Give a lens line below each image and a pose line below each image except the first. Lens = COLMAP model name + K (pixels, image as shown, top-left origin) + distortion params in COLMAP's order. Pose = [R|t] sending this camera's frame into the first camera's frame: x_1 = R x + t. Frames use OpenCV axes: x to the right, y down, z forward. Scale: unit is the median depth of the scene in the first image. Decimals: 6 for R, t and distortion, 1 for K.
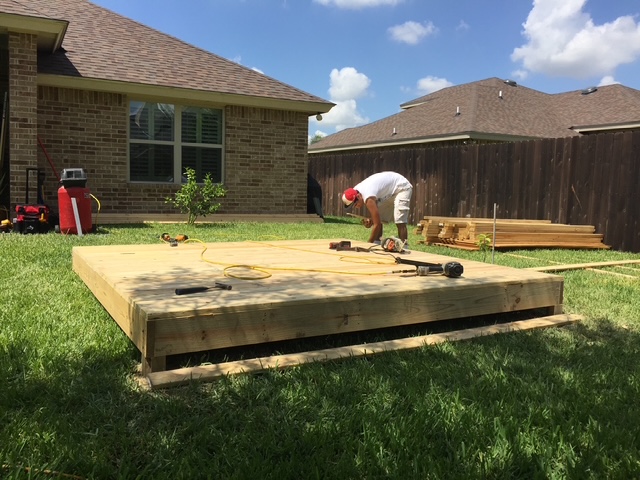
lens RADIAL K [[552.7, 0, 320.0], [0, 552.7, 239.7], [0, 0, 1]] dist [0.018009, -0.003675]
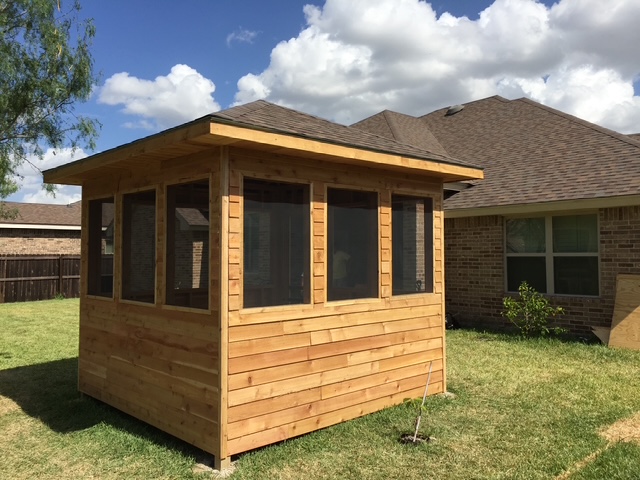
lens RADIAL K [[552.7, 0, 320.0], [0, 552.7, 239.3], [0, 0, 1]] dist [0.018009, -0.003675]
pose [[0.223132, -0.062500, -0.972783, 0.599984], [-0.090415, 0.992313, -0.084494, -0.076718], [0.970586, 0.106807, 0.215766, 0.368910]]
